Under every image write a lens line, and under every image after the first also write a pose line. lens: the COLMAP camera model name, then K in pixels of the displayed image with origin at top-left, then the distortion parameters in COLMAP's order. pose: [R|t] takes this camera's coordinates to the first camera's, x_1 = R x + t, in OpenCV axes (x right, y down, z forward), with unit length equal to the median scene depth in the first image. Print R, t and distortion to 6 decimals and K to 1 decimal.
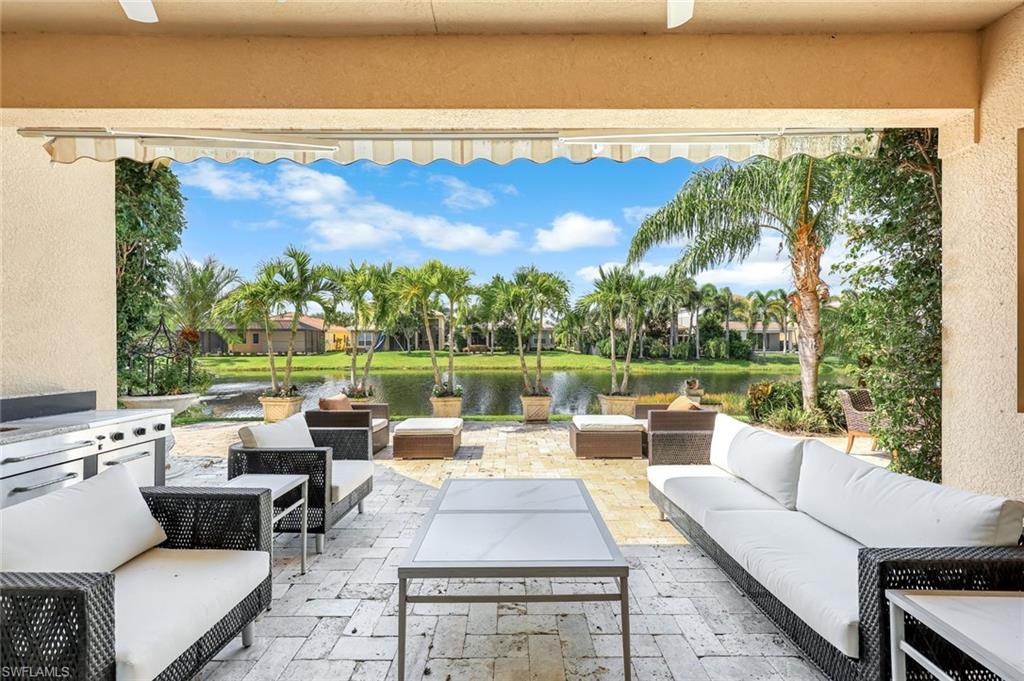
lens RADIAL K [[421.8, 0, 508.8], [0, 421.8, 344.4], [0, 0, 1]] dist [-0.008120, -0.000103]
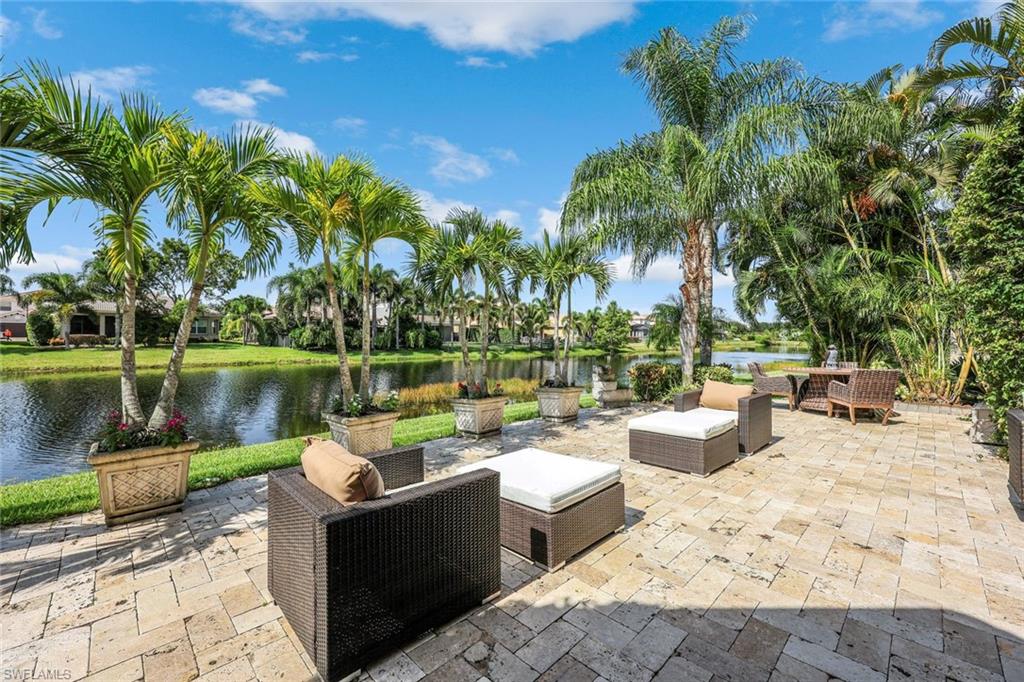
lens RADIAL K [[414.5, 0, 505.1], [0, 414.5, 342.6], [0, 0, 1]] dist [0.000766, 0.000044]
pose [[0.715926, -0.005918, 0.698151, -0.075246], [-0.004370, 0.999906, 0.012958, 0.004246], [-0.698163, -0.012328, 0.715833, 0.091883]]
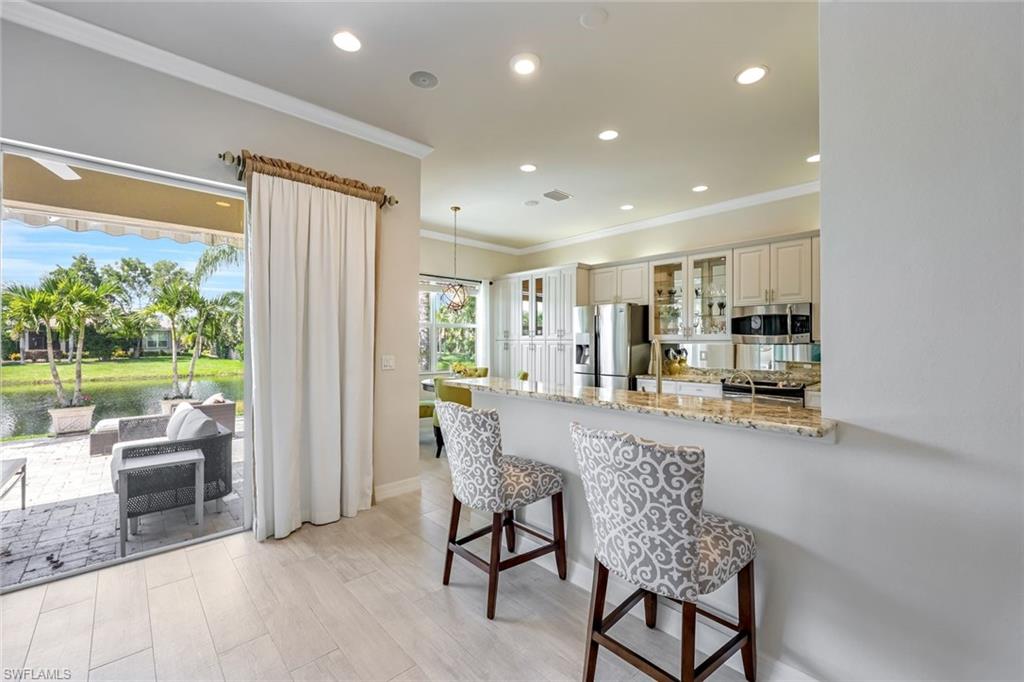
lens RADIAL K [[427.7, 0, 506.8], [0, 427.7, 337.3], [0, 0, 1]] dist [0.002688, 0.000573]
pose [[0.741014, 0.008915, 0.671431, 0.026328], [0.004637, 0.999820, -0.018392, -0.002780], [-0.671474, 0.016742, 0.740839, -0.074467]]
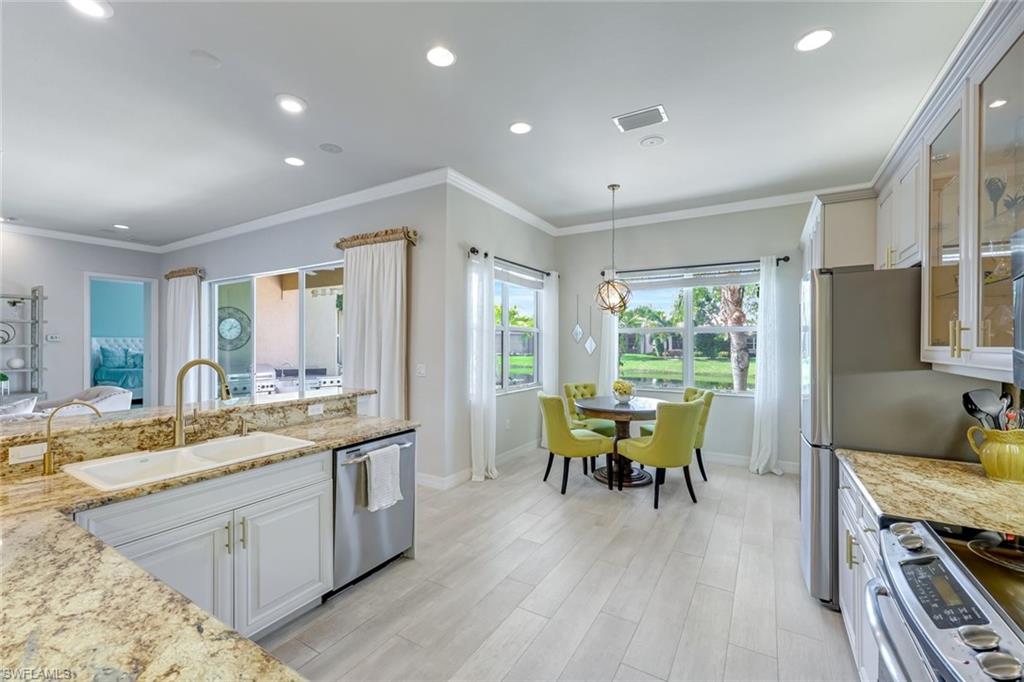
lens RADIAL K [[421.1, 0, 491.8], [0, 421.1, 341.9], [0, 0, 1]] dist [0.017491, 0.000002]
pose [[0.839082, 0.004857, -0.543984, 0.131386], [-0.010604, 0.999916, -0.007428, -0.005367], [0.543902, 0.012001, 0.839063, -0.070010]]
